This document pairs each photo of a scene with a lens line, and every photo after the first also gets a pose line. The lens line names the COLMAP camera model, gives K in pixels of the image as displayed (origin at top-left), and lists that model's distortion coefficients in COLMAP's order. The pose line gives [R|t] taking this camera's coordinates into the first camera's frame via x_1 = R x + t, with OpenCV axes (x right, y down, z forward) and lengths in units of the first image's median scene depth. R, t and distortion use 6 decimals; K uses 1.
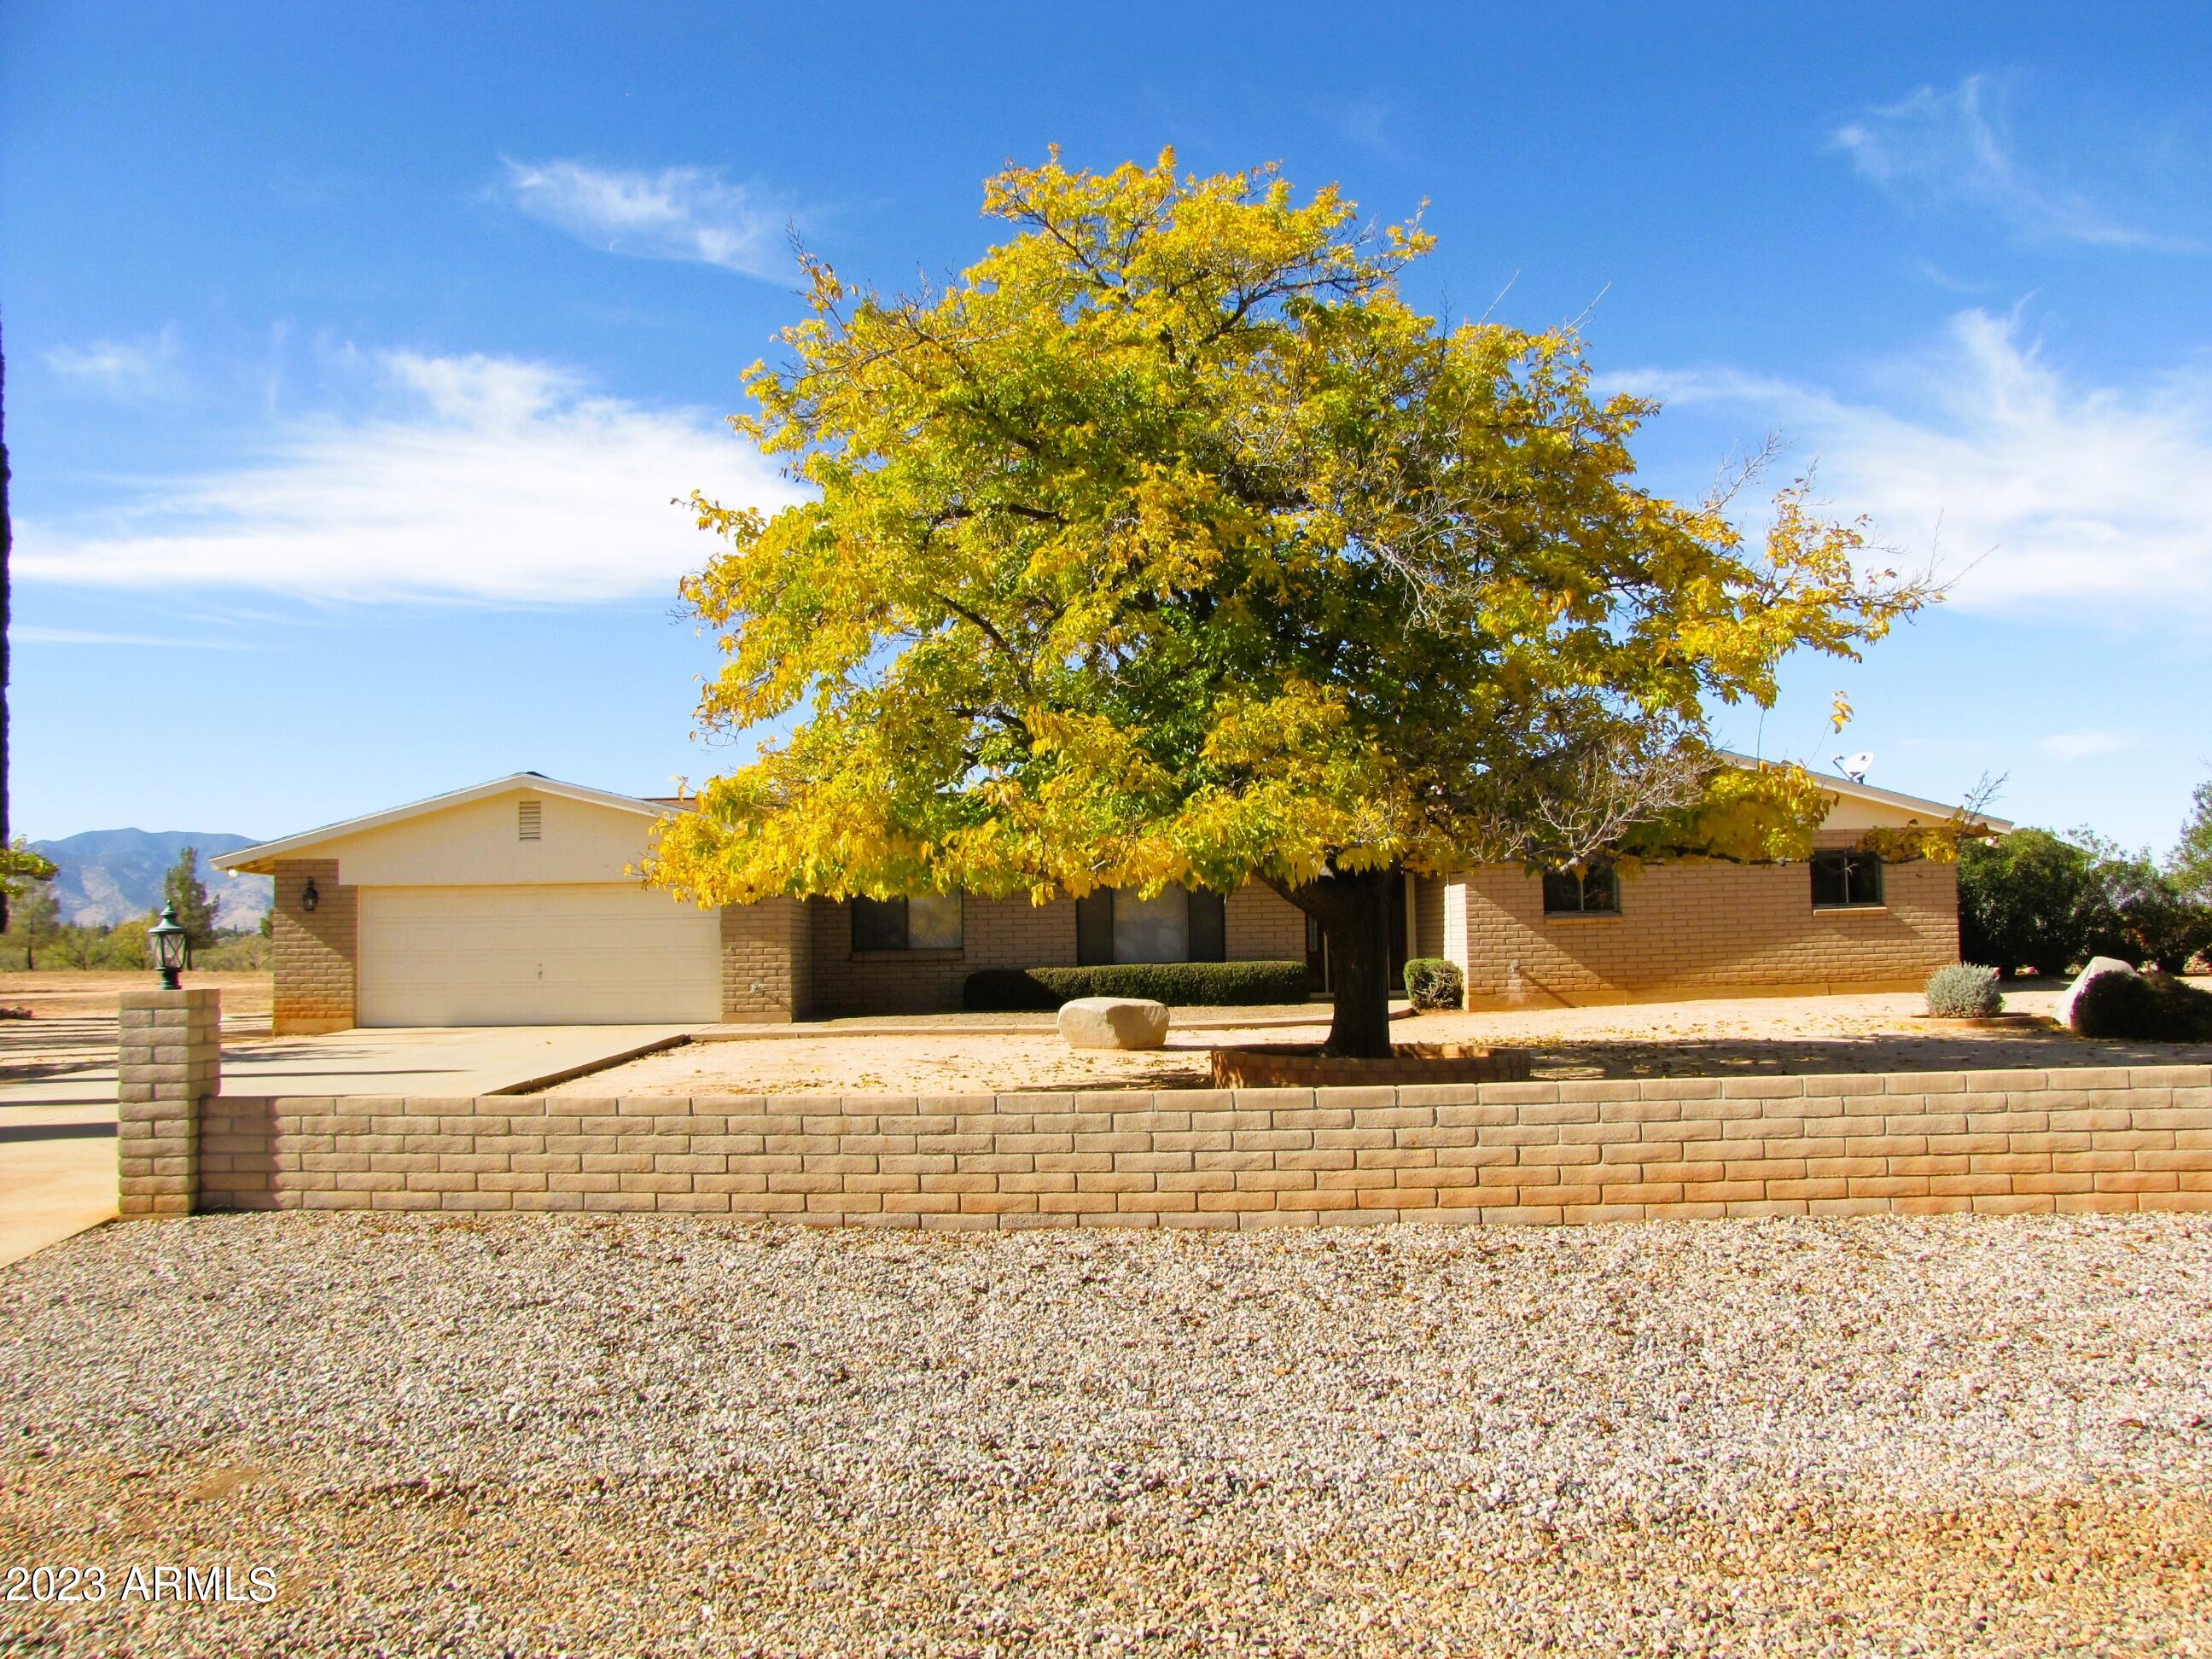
lens RADIAL K [[1863.2, 0, 1135.9], [0, 1863.2, 826.9], [0, 0, 1]] dist [-0.179263, 0.160516]
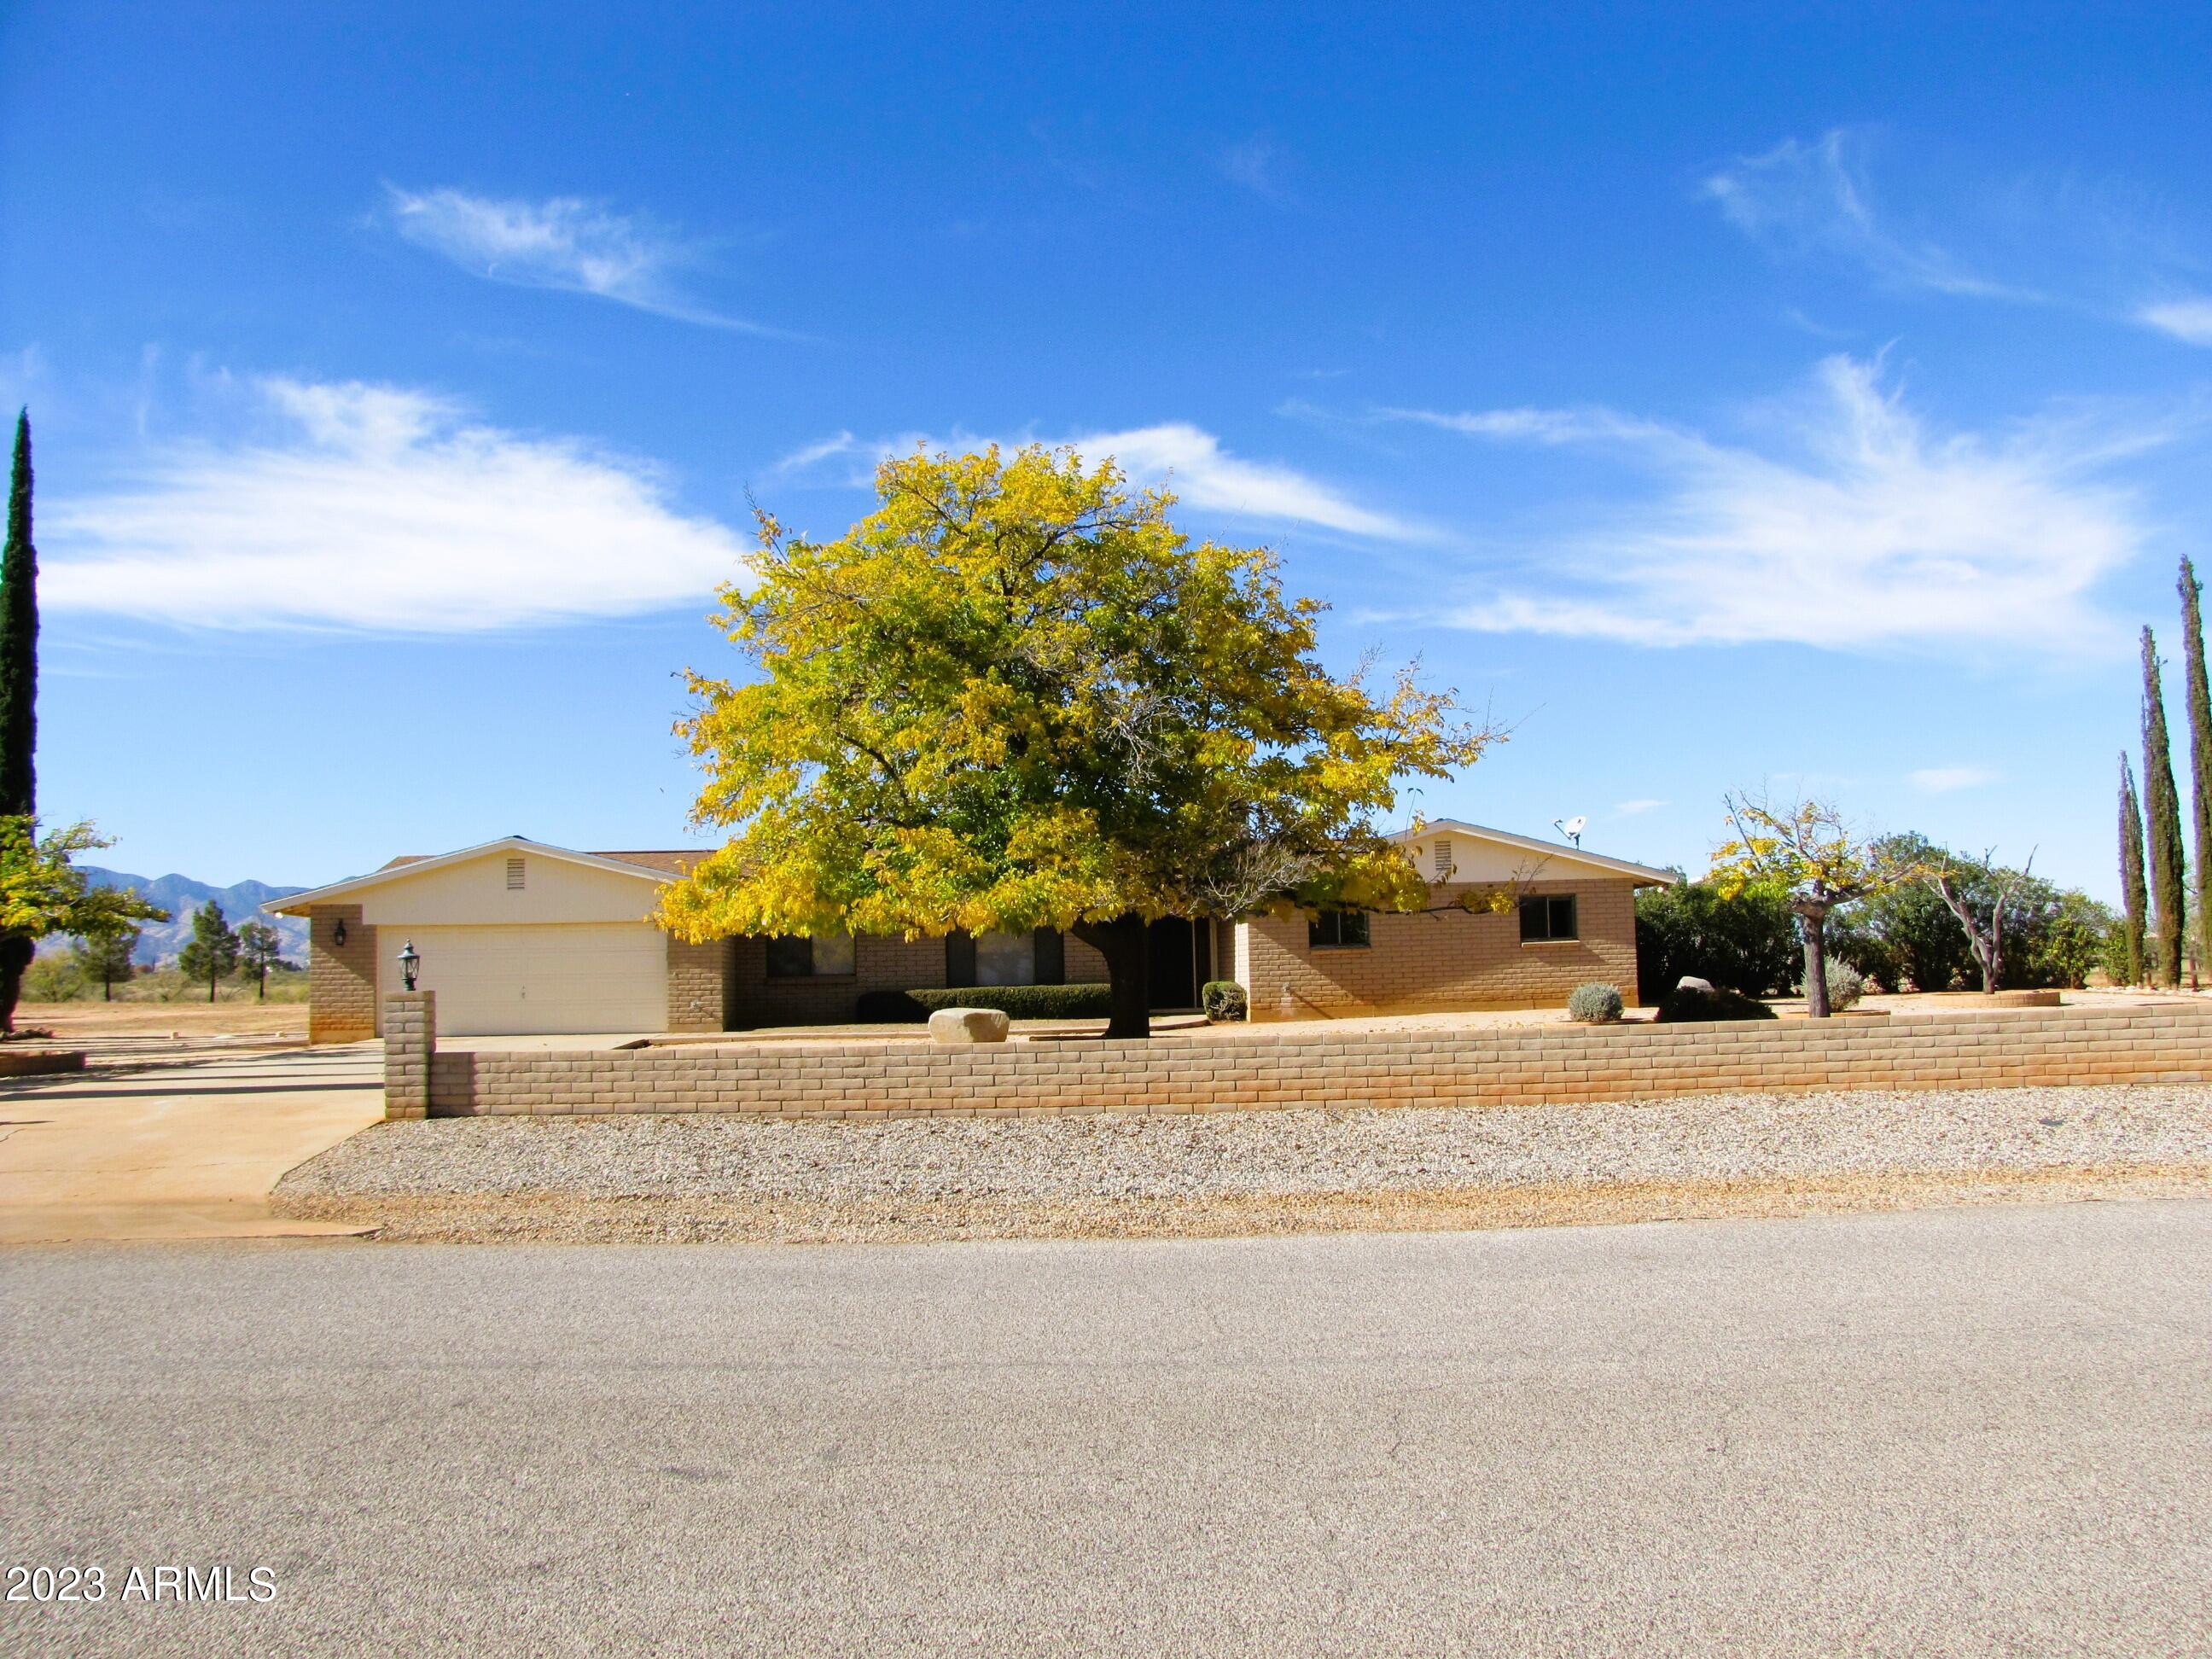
lens RADIAL K [[1863.2, 0, 1135.9], [0, 1863.2, 826.9], [0, 0, 1]] dist [-0.179263, 0.160516]
pose [[0.997986, 0.001031, 0.063423, 0.023990], [0.000093, 0.999843, -0.017724, -0.017187], [-0.063431, 0.017694, 0.997829, -0.376118]]
